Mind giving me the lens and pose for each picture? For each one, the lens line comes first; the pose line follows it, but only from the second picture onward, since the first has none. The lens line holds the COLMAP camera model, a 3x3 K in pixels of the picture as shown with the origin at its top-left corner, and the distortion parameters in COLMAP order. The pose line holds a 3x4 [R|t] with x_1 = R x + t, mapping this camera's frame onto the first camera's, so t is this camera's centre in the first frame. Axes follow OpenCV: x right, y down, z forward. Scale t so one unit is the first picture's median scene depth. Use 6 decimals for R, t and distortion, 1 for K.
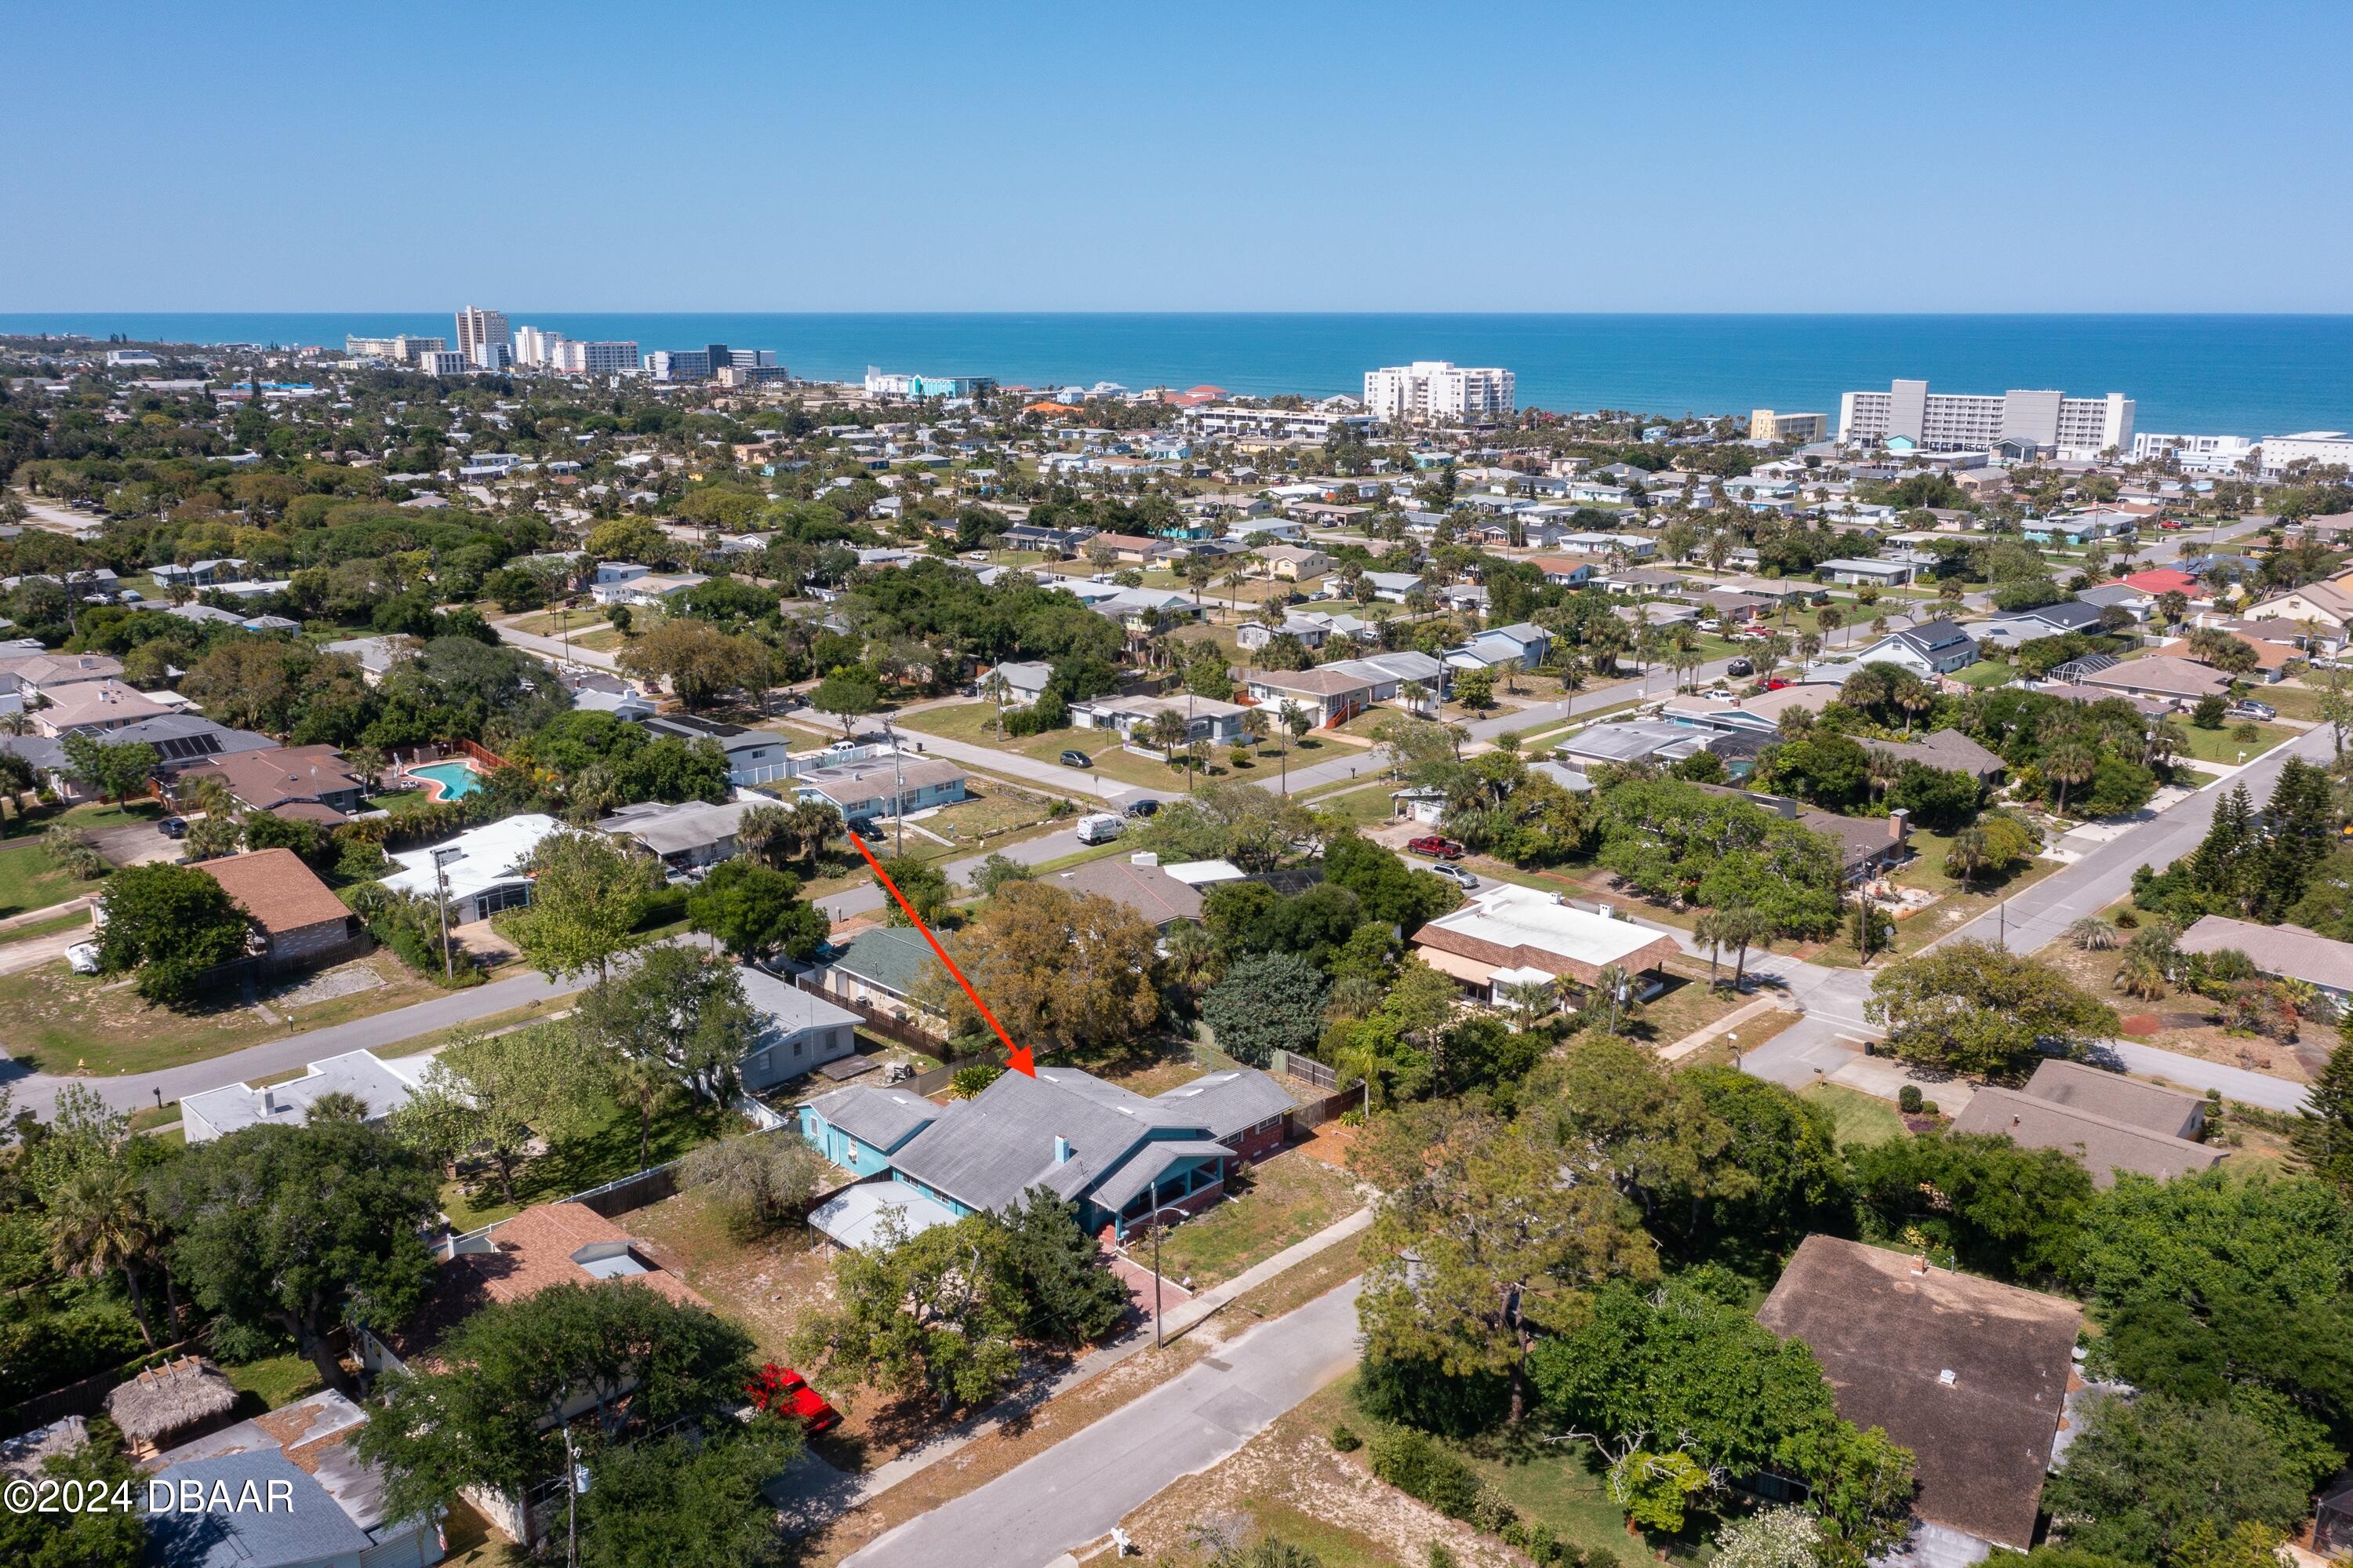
lens RADIAL K [[1924.4, 0, 1097.7], [0, 1924.4, 783.6], [0, 0, 1]] dist [-0.006071, 0.075920]
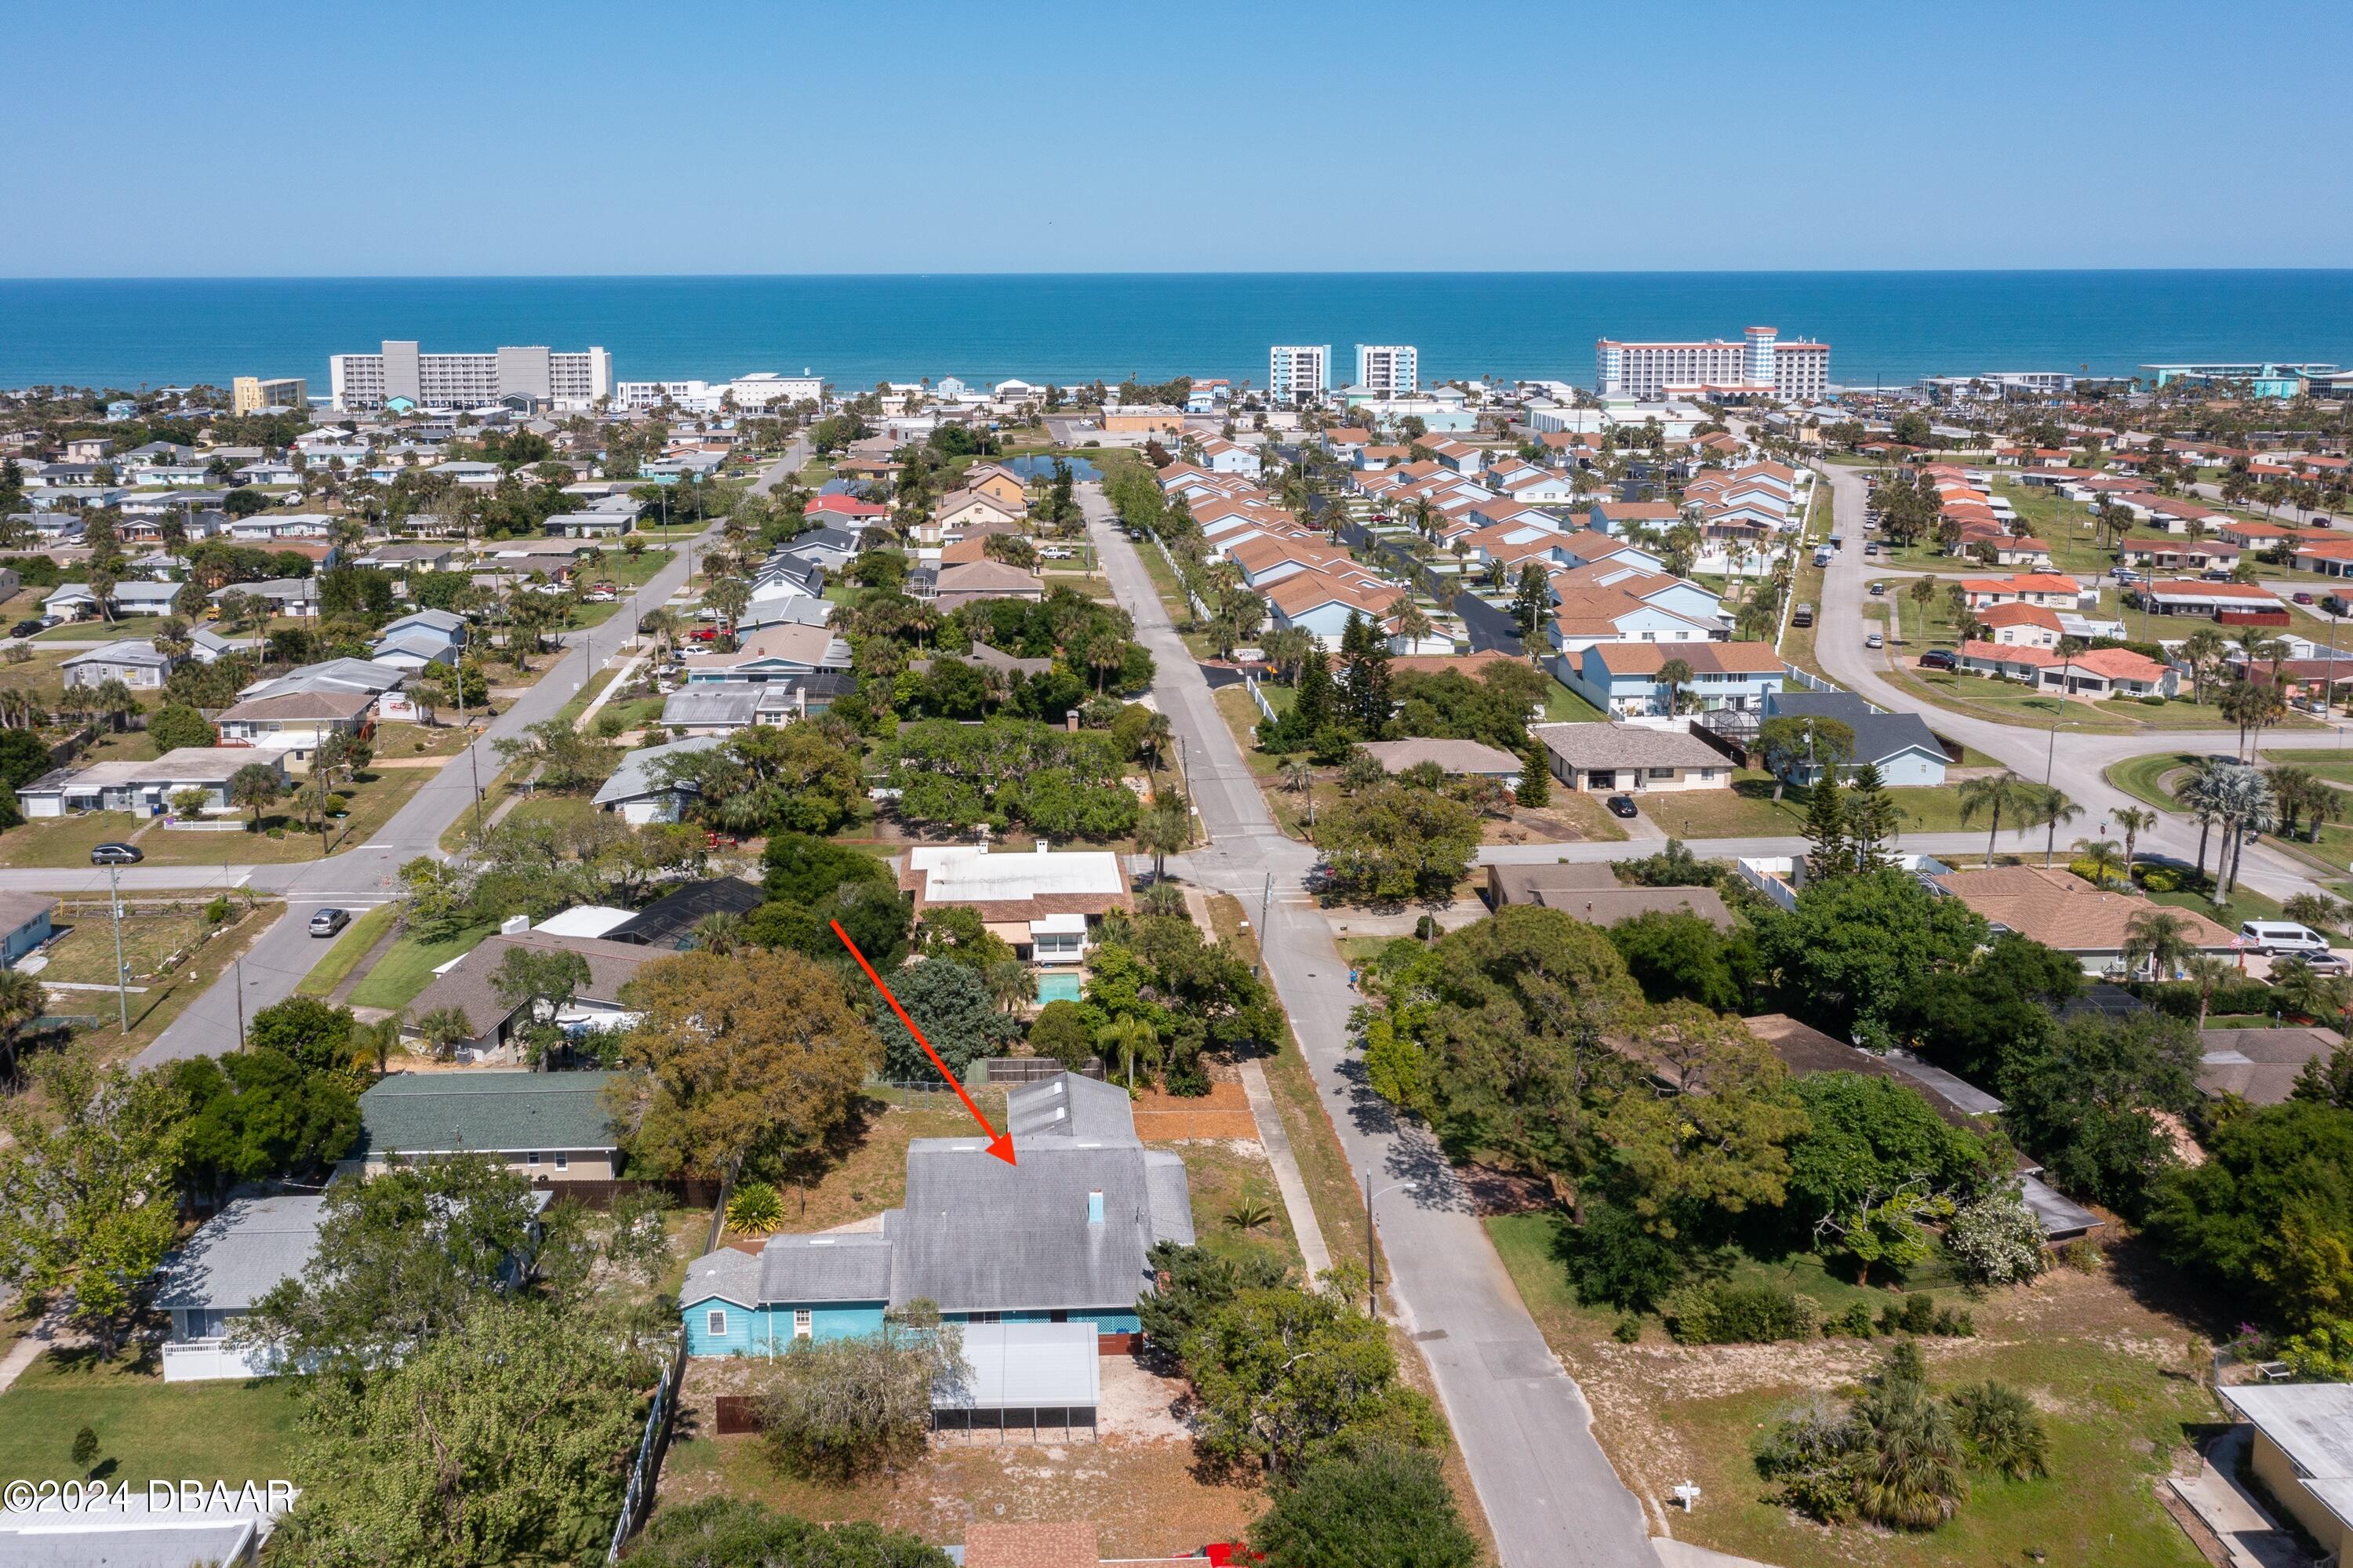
lens RADIAL K [[1924.4, 0, 1097.7], [0, 1924.4, 783.6], [0, 0, 1]] dist [-0.006071, 0.075920]
pose [[0.674459, -0.201975, 0.710149, -0.170058], [0.189485, 0.976990, 0.097905, -0.024057], [-0.713583, 0.068529, 0.697211, 0.104268]]
